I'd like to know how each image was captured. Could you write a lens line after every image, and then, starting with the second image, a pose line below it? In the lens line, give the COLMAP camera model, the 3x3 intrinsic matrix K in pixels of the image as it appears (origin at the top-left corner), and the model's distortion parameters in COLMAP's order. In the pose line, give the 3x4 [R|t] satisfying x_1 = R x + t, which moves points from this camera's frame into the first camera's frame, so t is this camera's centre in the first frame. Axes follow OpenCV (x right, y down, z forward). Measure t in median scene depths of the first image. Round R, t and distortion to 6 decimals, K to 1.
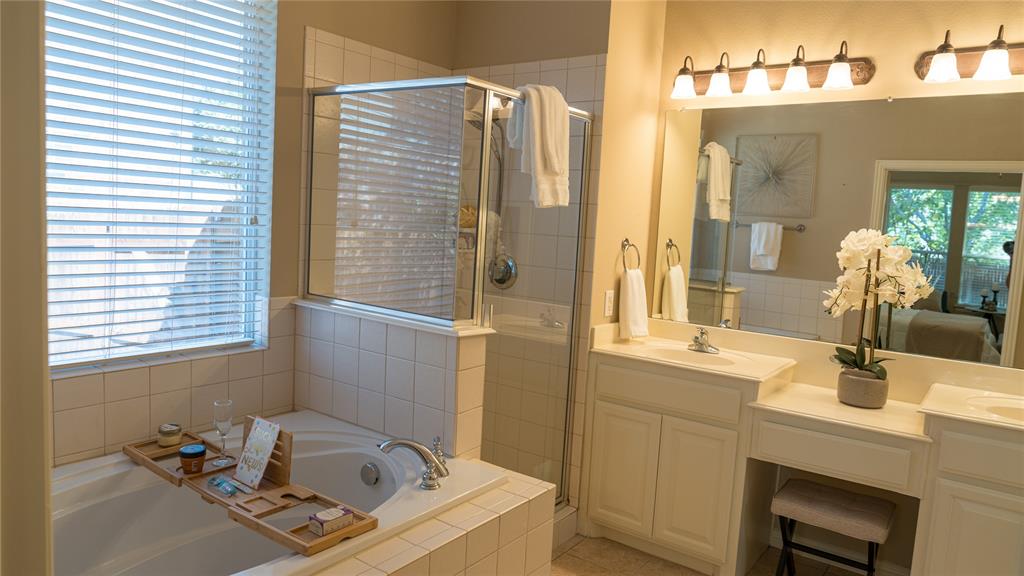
lens RADIAL K [[690.5, 0, 508.0], [0, 690.5, 289.0], [0, 0, 1]] dist [0.003314, 0.000691]
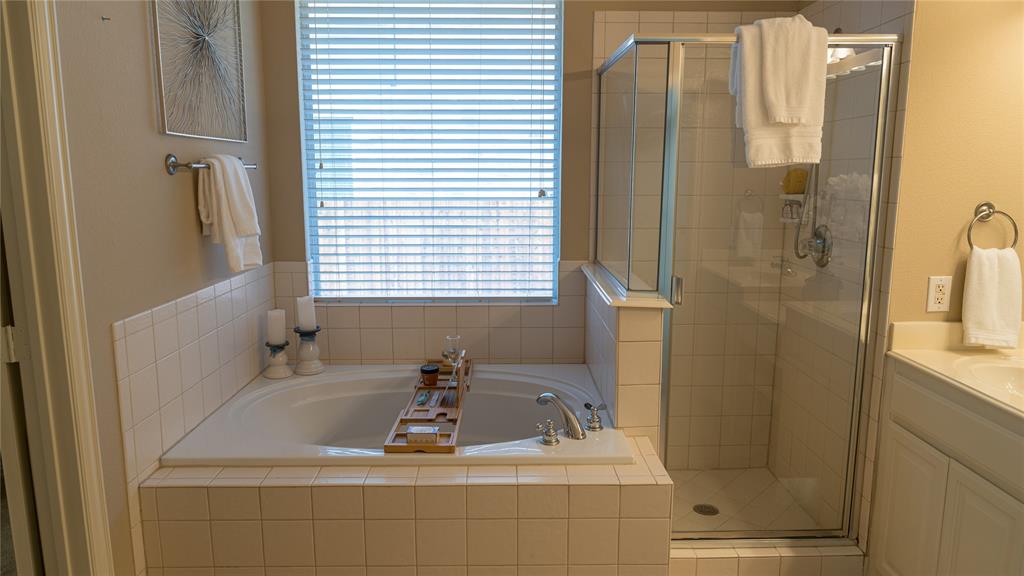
lens RADIAL K [[690.5, 0, 508.6], [0, 690.5, 287.6], [0, 0, 1]] dist [0.003314, 0.000691]
pose [[0.599454, 0.078165, -0.796583, 0.499193], [-0.050231, 0.996932, 0.060024, -0.007207], [0.798831, 0.004032, 0.601542, 0.233185]]
